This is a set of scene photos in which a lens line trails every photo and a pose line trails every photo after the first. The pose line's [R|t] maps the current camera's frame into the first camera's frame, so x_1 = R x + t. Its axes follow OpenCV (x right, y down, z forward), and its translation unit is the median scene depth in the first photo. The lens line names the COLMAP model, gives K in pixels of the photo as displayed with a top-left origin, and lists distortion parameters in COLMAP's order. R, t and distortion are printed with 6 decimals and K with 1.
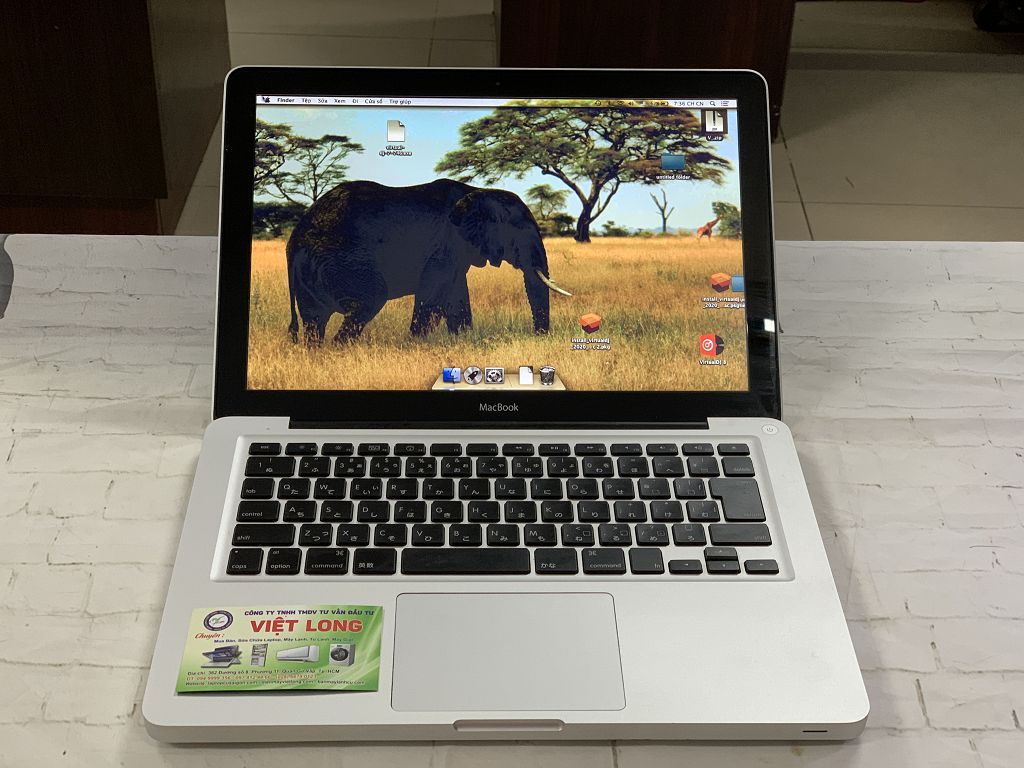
lens RADIAL K [[1515.8, 0, 512.0], [0, 1515.8, 384.0], [0, 0, 1]] dist [0.009318, 0.108002]
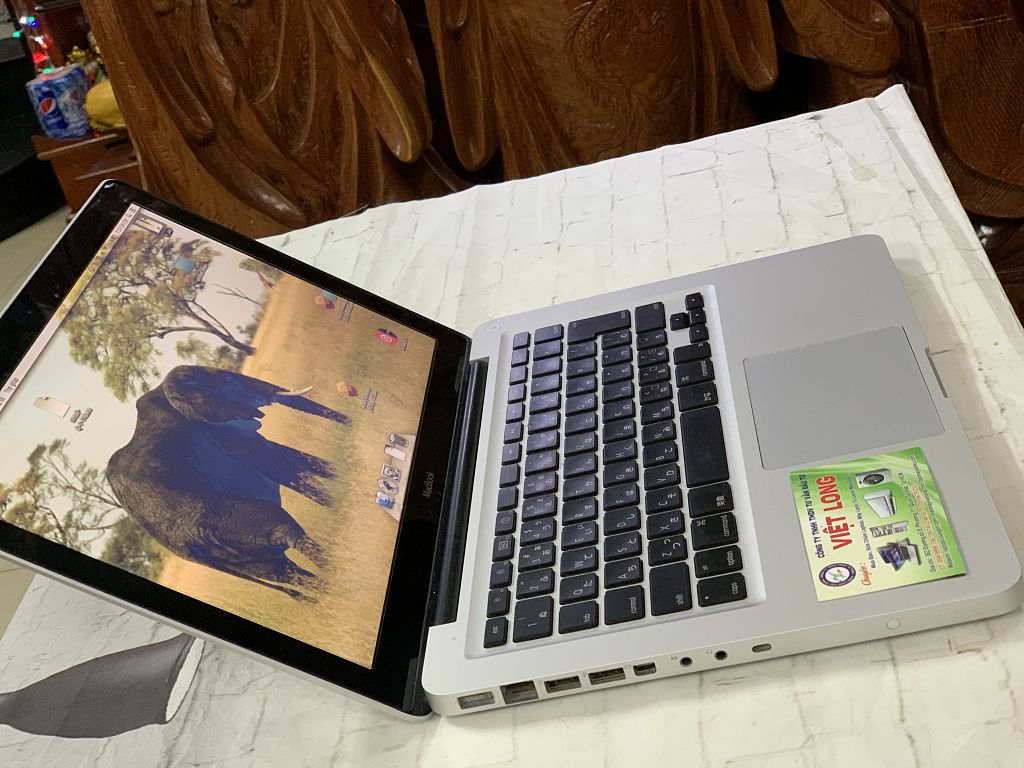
lens RADIAL K [[1515.8, 0, 512.0], [0, 1515.8, 384.0], [0, 0, 1]] dist [0.009318, 0.108002]
pose [[0.069757, -0.505145, 0.860211, -0.674284], [0.761027, 0.584461, 0.281501, -0.210335], [-0.644959, 0.635007, 0.425199, 0.553167]]
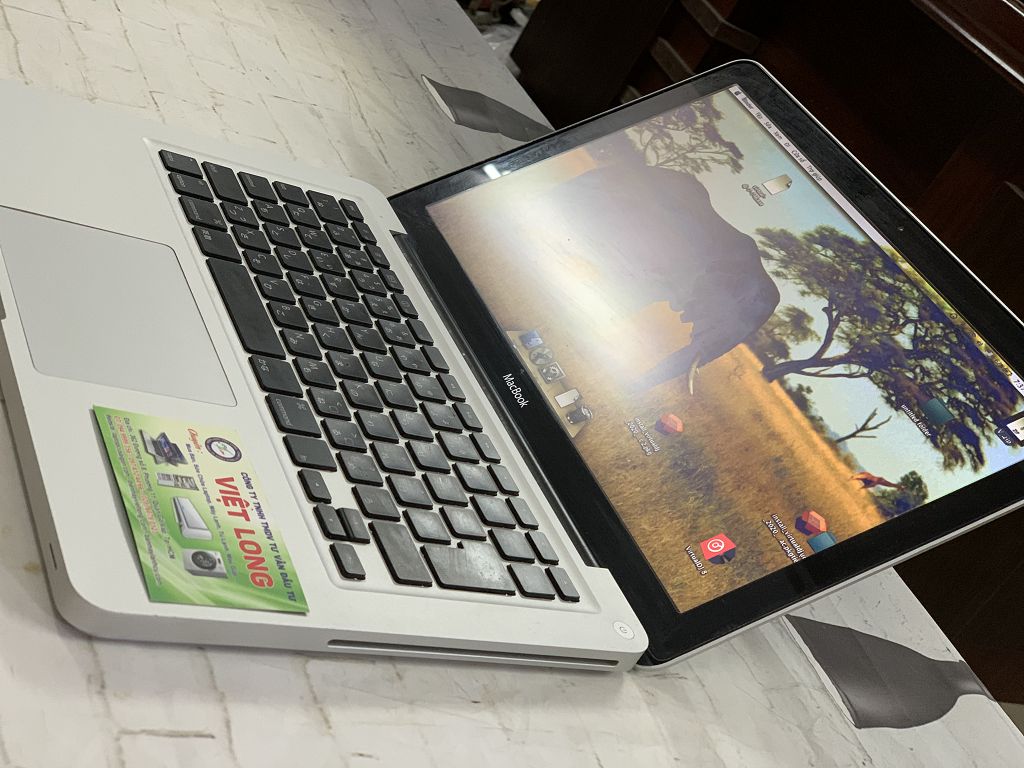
lens RADIAL K [[1515.8, 0, 512.0], [0, 1515.8, 384.0], [0, 0, 1]] dist [0.009318, 0.108002]
pose [[0.370599, 0.607566, -0.702510, 0.527126], [-0.839744, 0.542356, 0.026062, -0.005335], [0.396845, 0.580270, 0.711196, 0.412124]]
